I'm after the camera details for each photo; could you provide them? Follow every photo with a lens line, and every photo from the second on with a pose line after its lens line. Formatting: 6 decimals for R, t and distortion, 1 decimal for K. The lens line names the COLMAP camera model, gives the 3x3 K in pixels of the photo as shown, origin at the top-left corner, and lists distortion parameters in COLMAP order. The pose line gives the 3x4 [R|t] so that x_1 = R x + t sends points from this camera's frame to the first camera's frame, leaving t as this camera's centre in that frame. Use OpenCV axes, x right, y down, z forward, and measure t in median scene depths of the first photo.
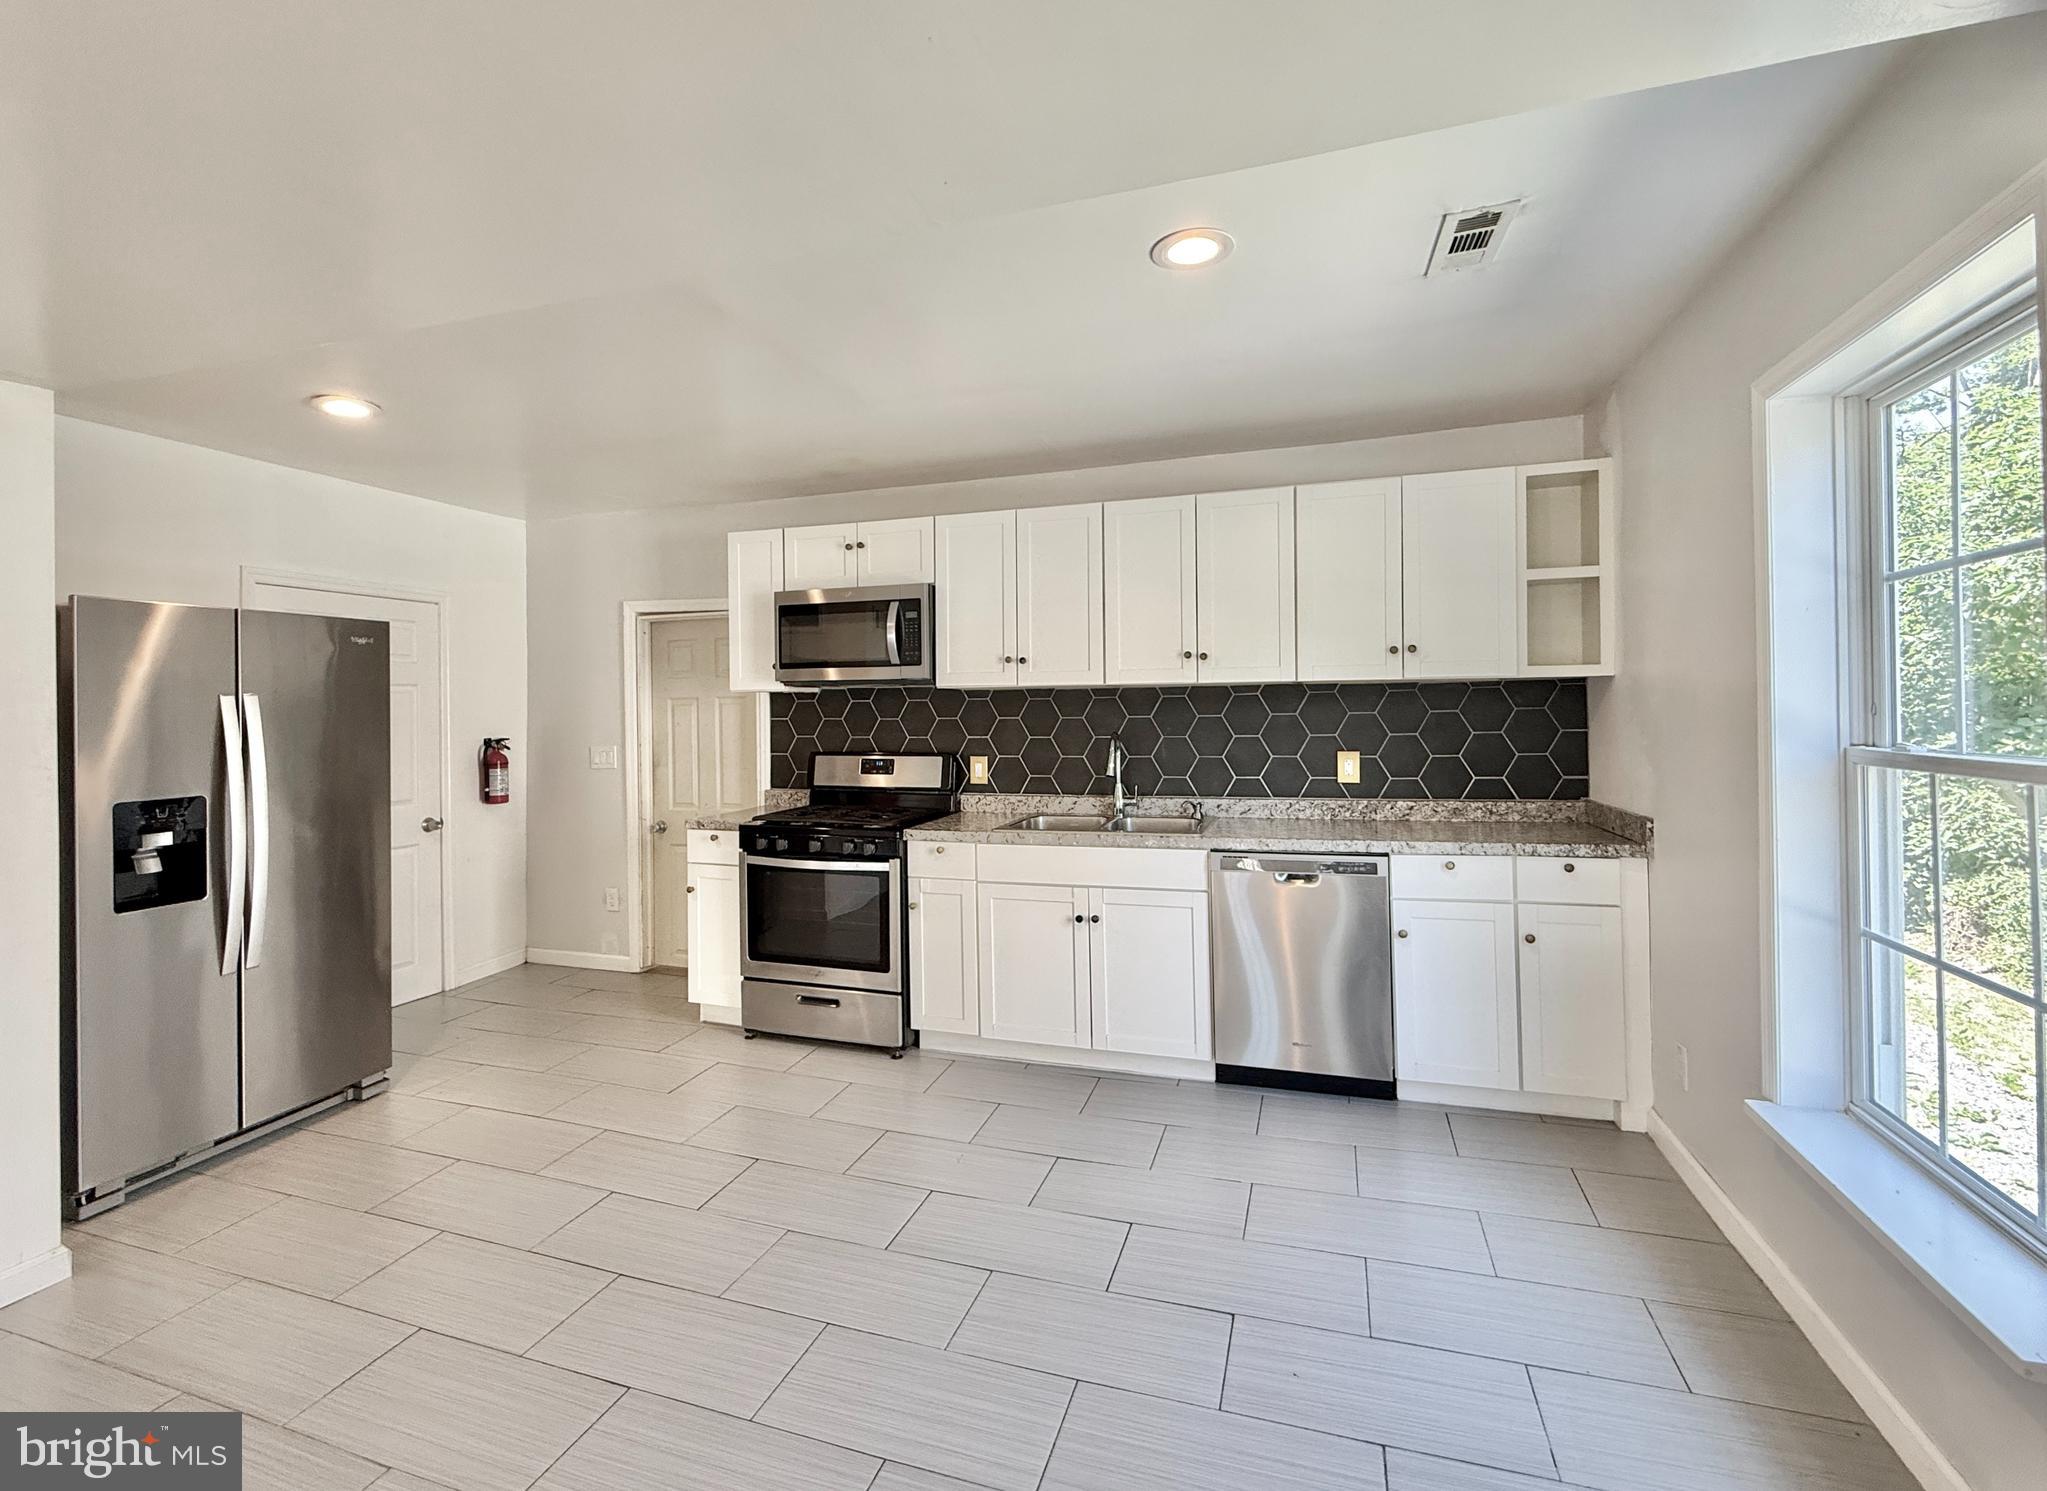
lens RADIAL K [[912.5, 0, 1017.3], [0, 912.5, 712.6], [0, 0, 1]] dist [0.000940, 0.000150]
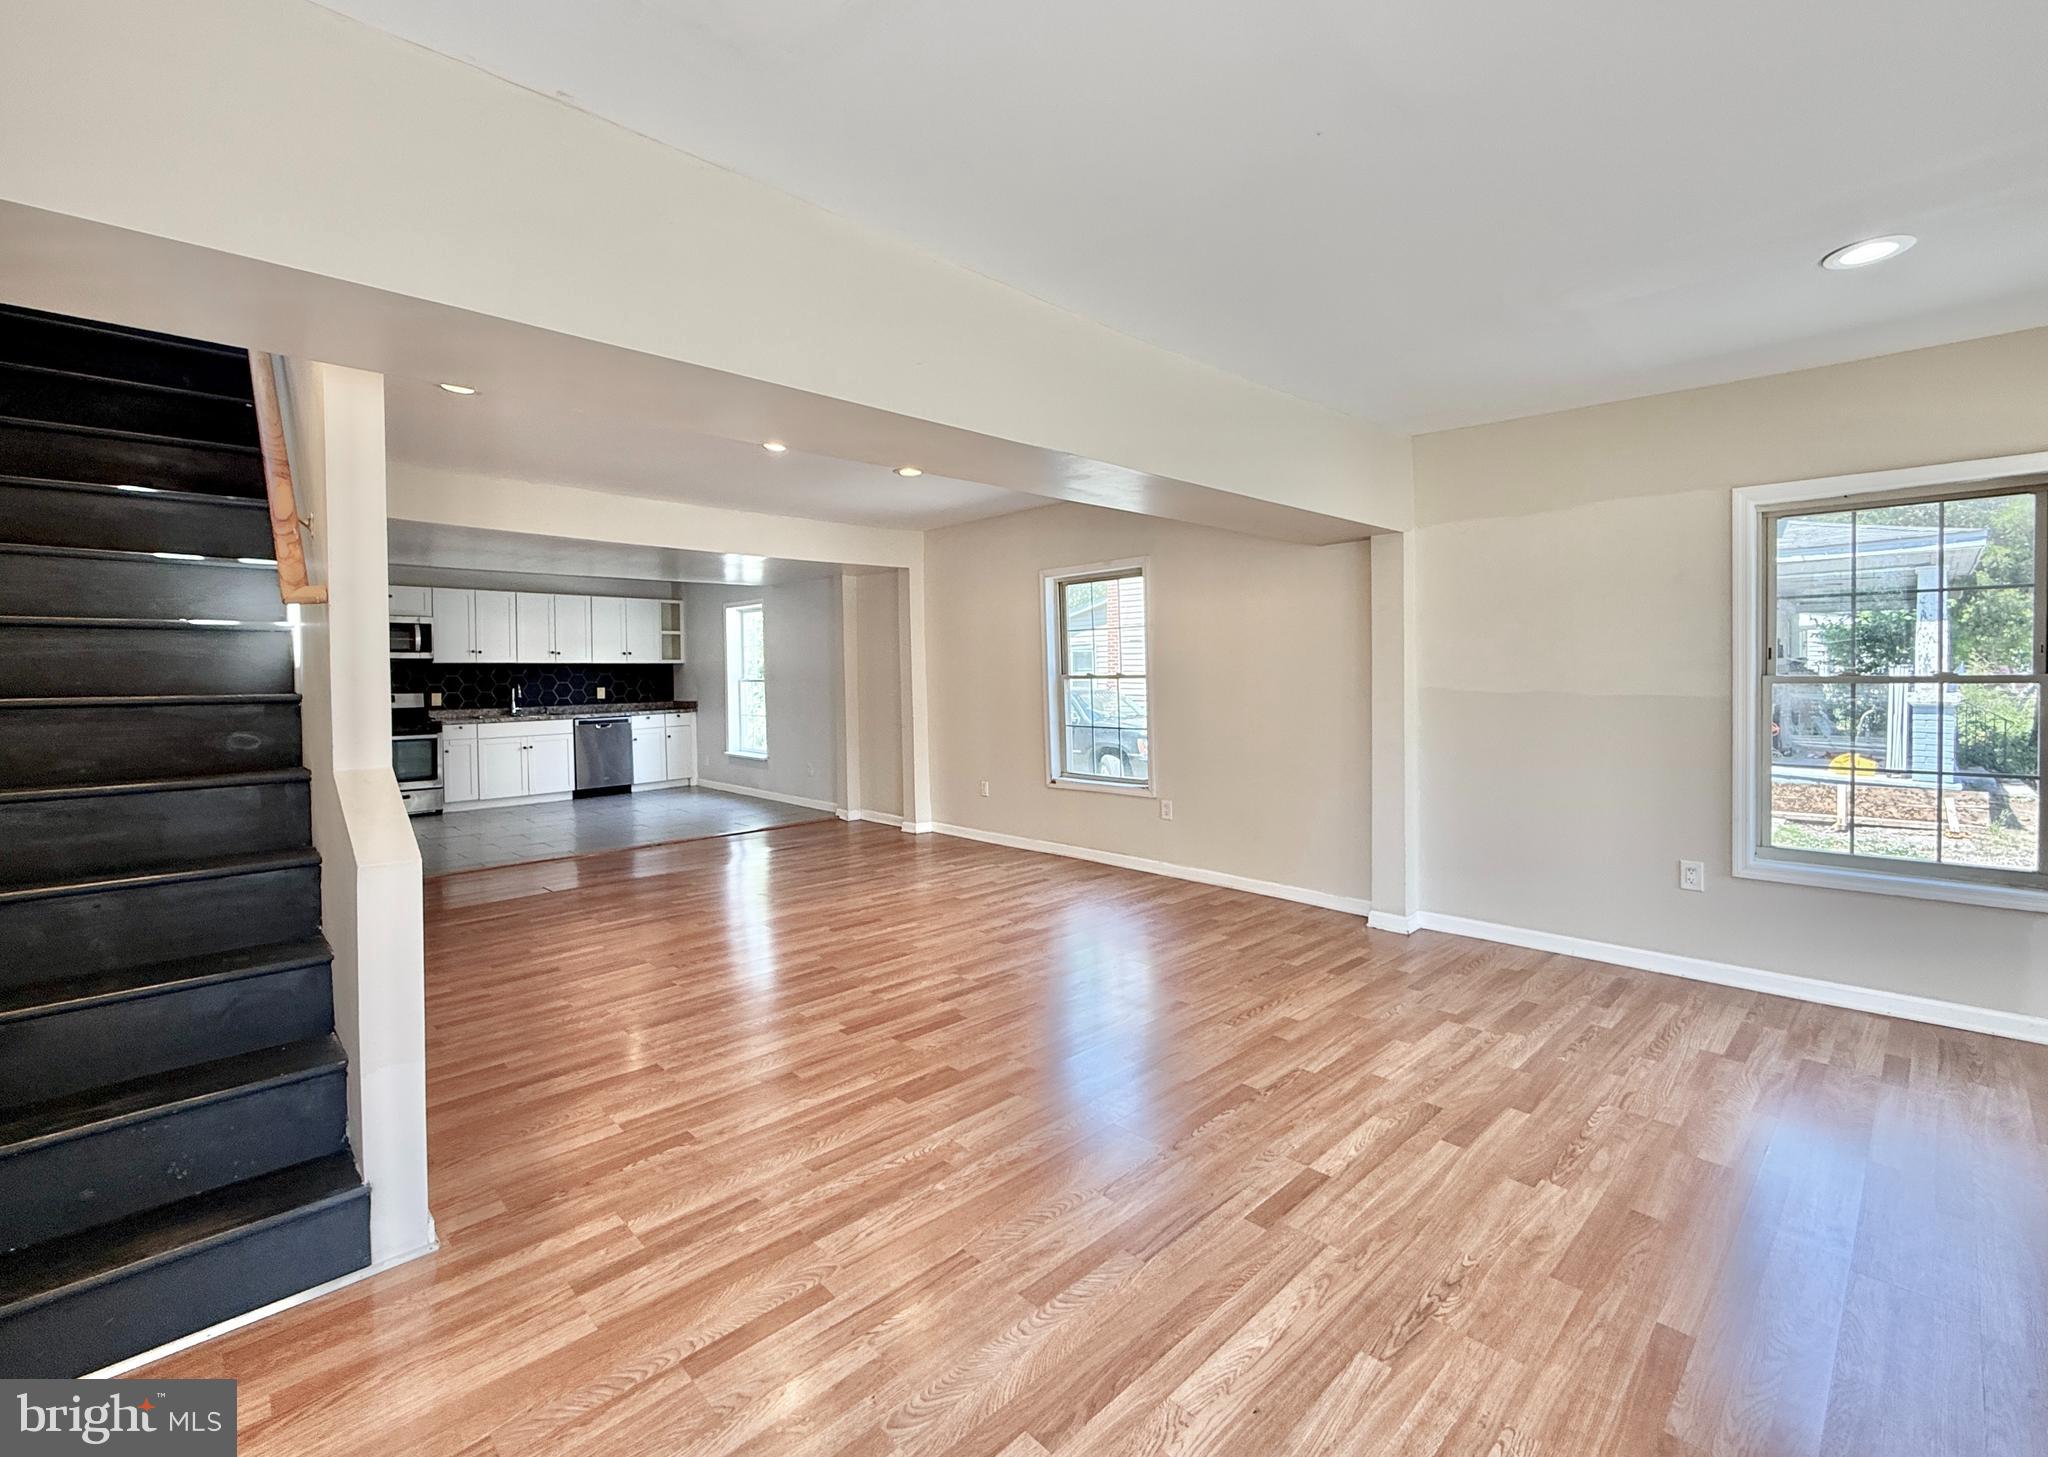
lens RADIAL K [[911.6, 0, 1022.5], [0, 911.6, 693.4], [0, 0, 1]] dist [0.001720, 0.000239]
pose [[0.457120, -0.008907, 0.889360, -1.599943], [0.013558, 0.999903, 0.003046, 0.070991], [-0.889302, 0.010665, 0.457197, -1.507221]]
